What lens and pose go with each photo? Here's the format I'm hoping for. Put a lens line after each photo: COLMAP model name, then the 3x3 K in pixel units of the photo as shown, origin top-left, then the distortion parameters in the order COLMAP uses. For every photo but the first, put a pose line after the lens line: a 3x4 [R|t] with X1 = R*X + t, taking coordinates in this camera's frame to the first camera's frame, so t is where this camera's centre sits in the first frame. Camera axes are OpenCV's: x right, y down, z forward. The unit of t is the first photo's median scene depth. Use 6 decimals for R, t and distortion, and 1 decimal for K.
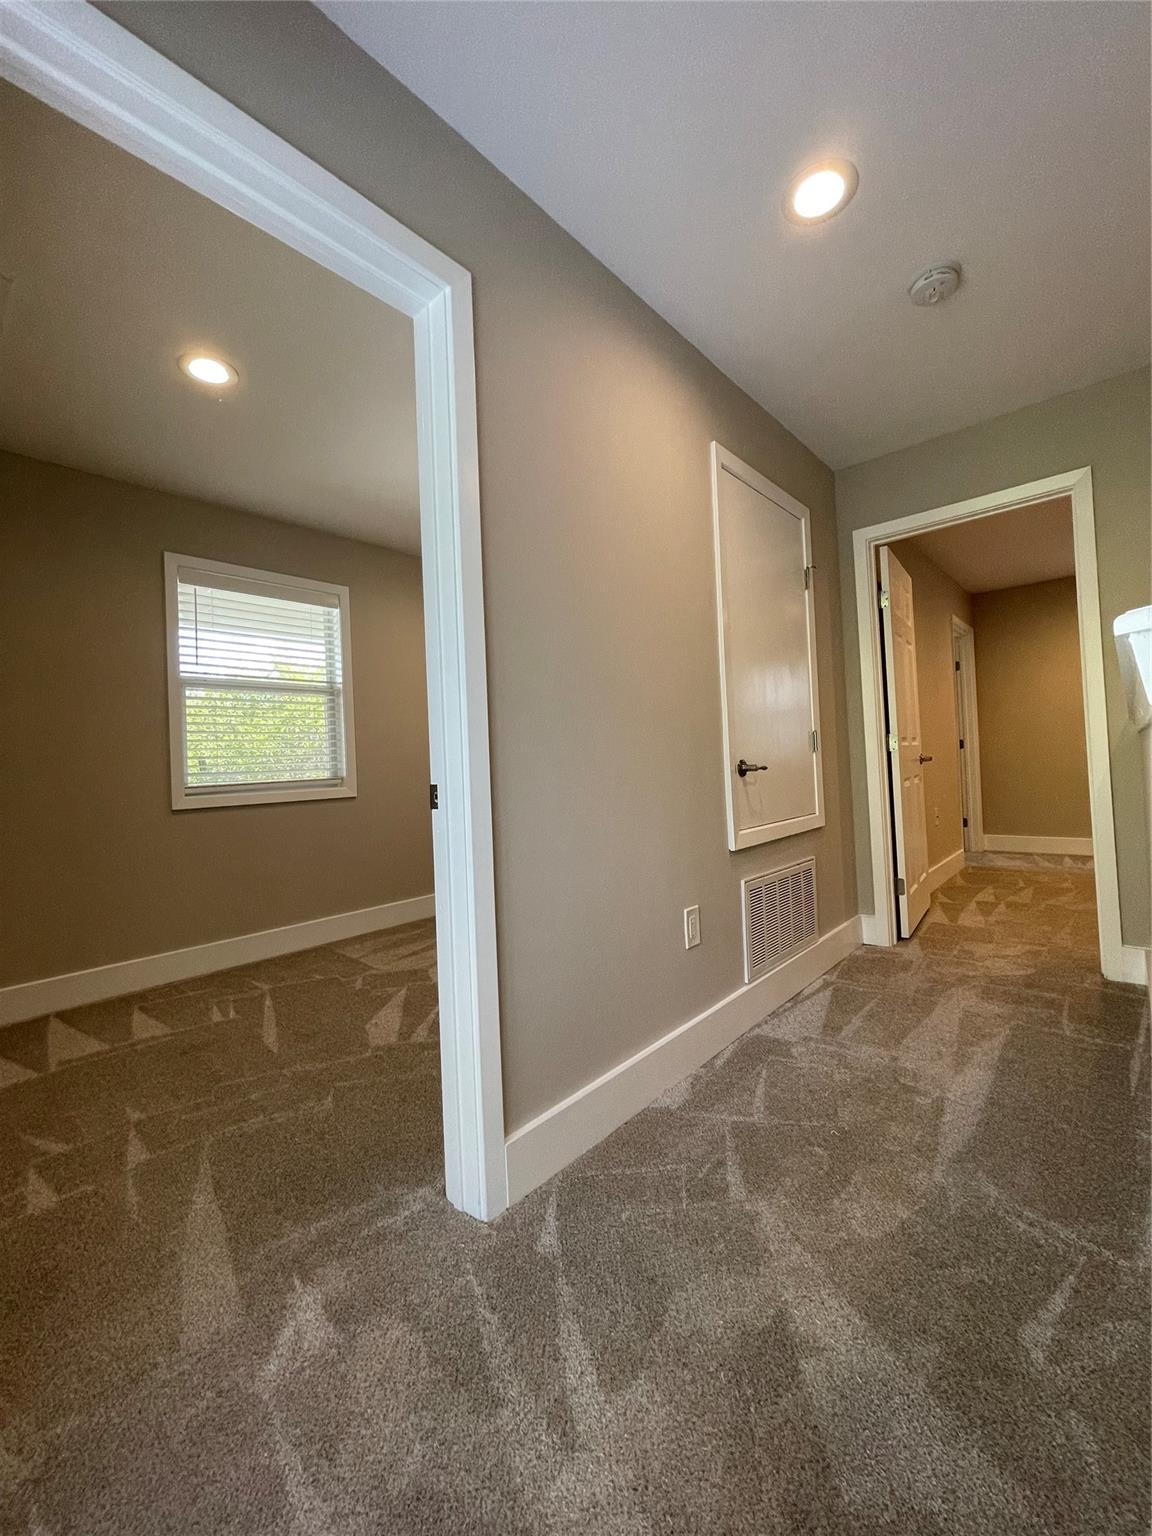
lens RADIAL K [[622.6, 0, 569.3], [0, 622.6, 770.7], [0, 0, 1]] dist [-0.007019, 0.002052]
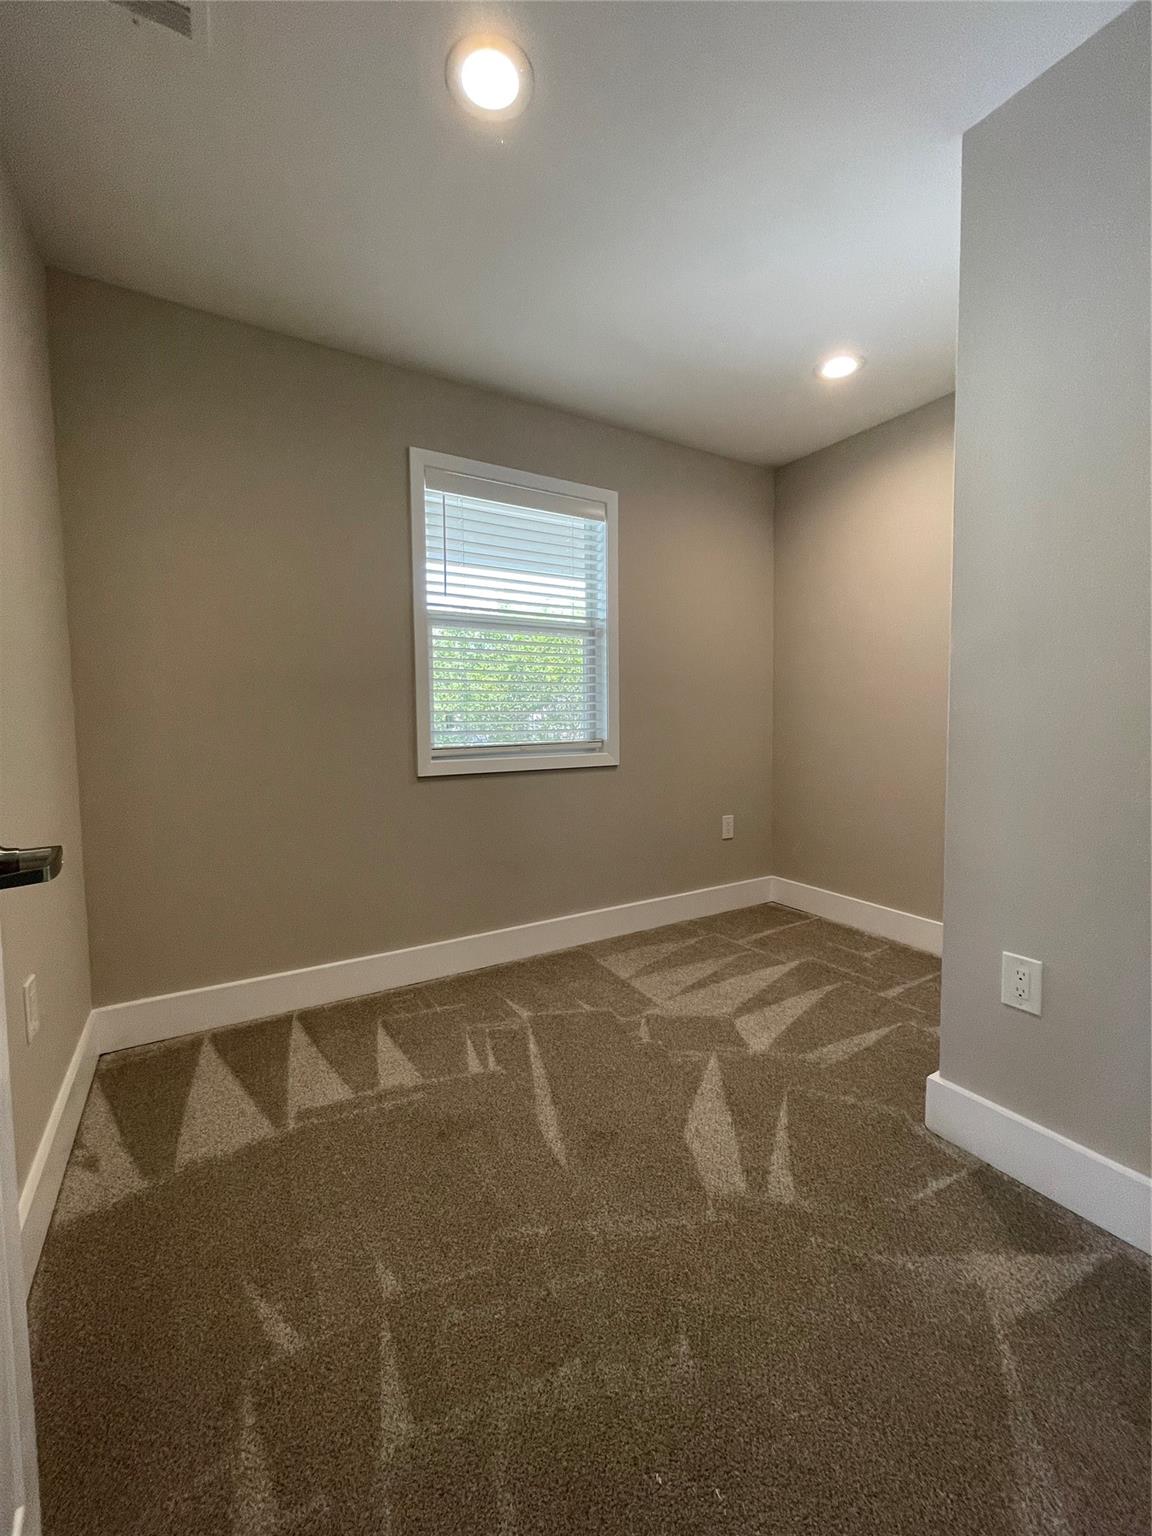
lens RADIAL K [[622.6, 0, 578.3], [0, 622.6, 780.1], [0, 0, 1]] dist [-0.007019, 0.002052]
pose [[0.957856, 0.060800, -0.280740, -0.201994], [-0.032529, 0.994015, 0.104289, -0.024884], [0.285401, -0.090762, 0.954101, 0.272926]]
